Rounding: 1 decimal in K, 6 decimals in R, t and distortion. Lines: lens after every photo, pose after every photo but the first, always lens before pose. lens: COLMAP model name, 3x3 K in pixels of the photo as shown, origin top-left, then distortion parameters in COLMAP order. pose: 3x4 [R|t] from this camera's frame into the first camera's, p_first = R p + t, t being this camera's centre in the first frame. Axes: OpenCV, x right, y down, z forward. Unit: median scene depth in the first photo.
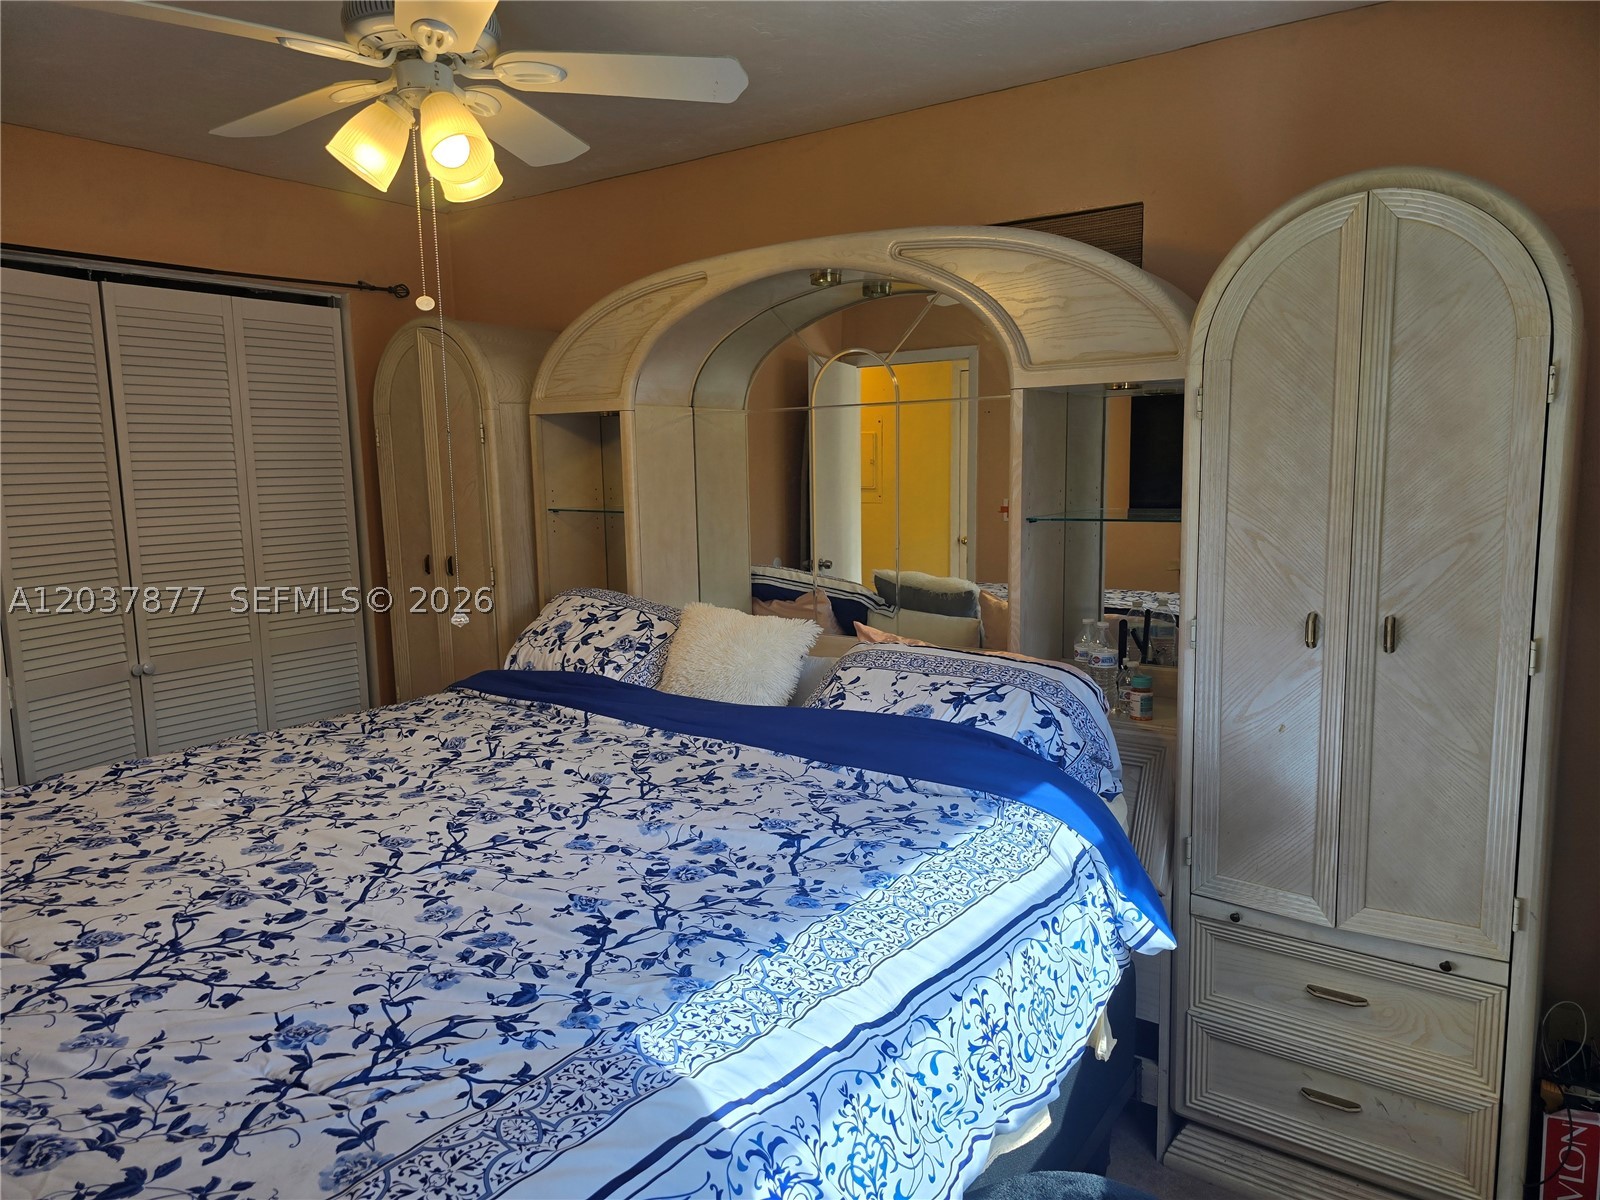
lens RADIAL K [[1084.5, 0, 800.0], [0, 1084.5, 600.0], [0, 0, 1]] dist [0.055116, -0.058346]
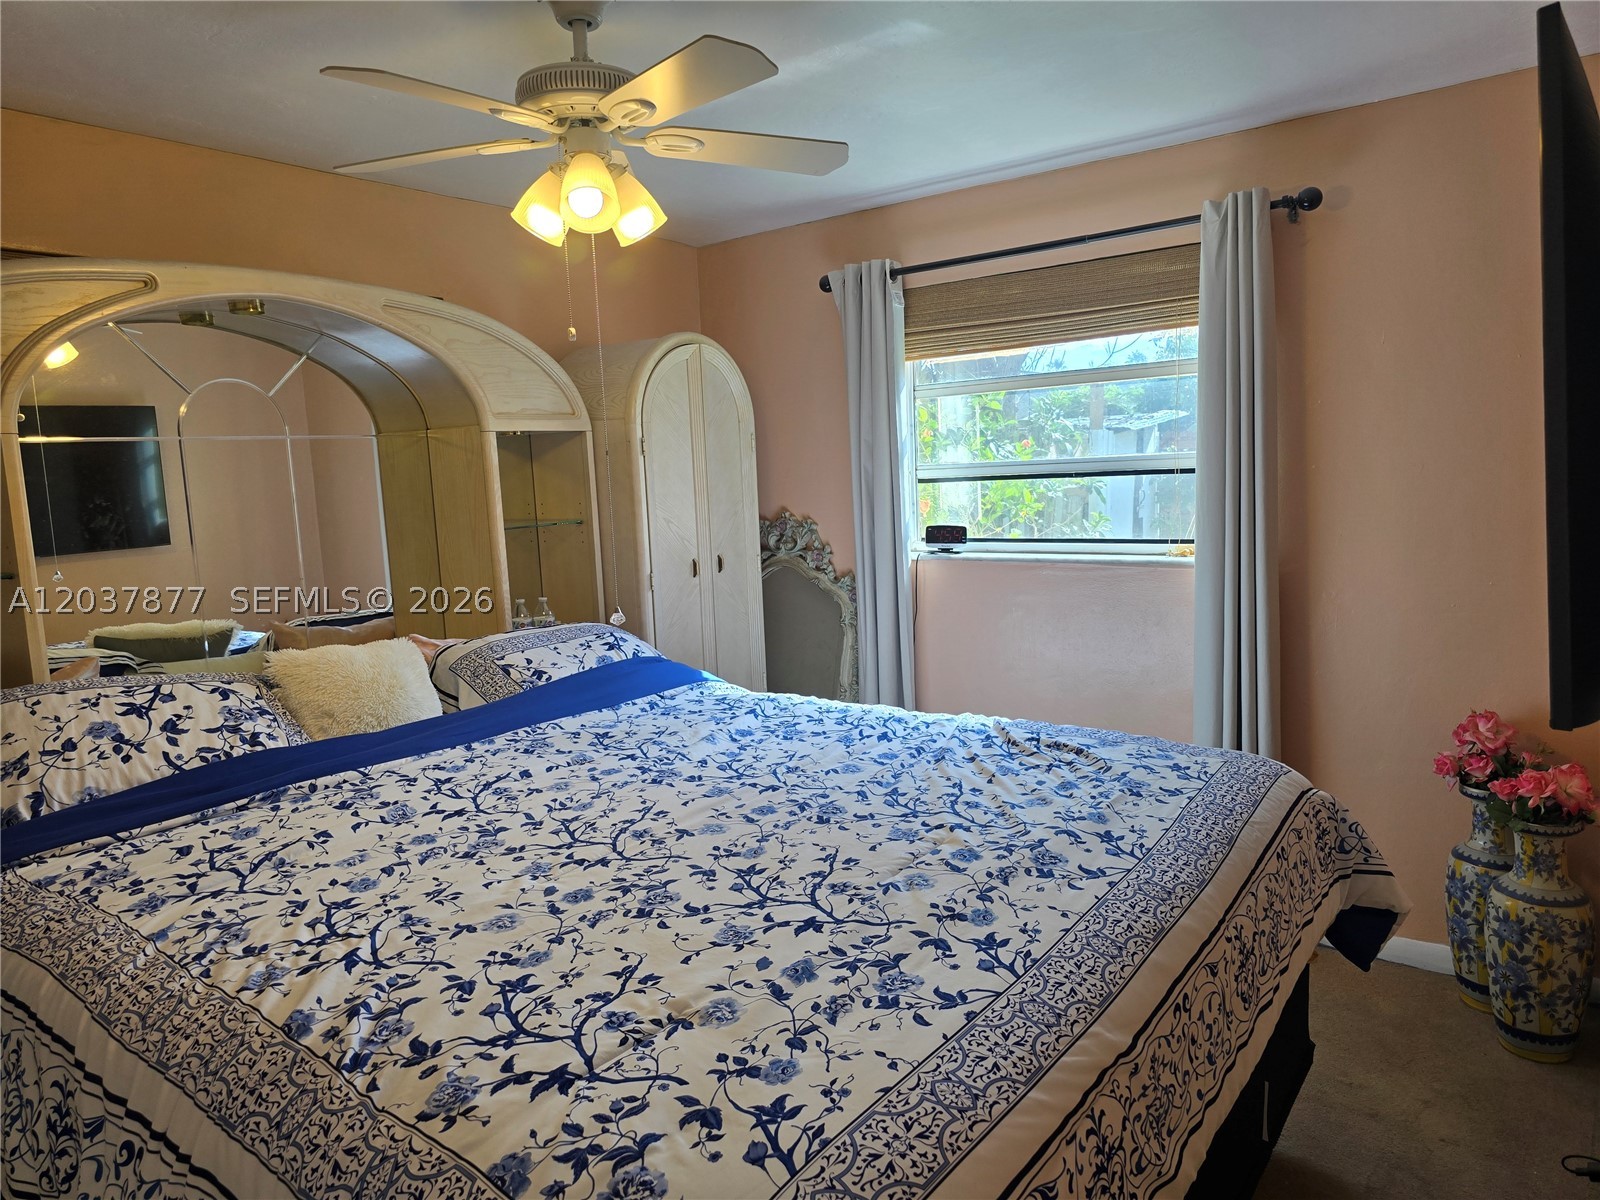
lens RADIAL K [[1084.5, 0, 800.0], [0, 1084.5, 600.0], [0, 0, 1]] dist [0.055116, -0.058346]
pose [[0.015128, -0.107656, 0.994073, -1.397990], [0.175186, 0.979094, 0.103368, -0.080906], [-0.984419, 0.172584, 0.033671, 0.770459]]
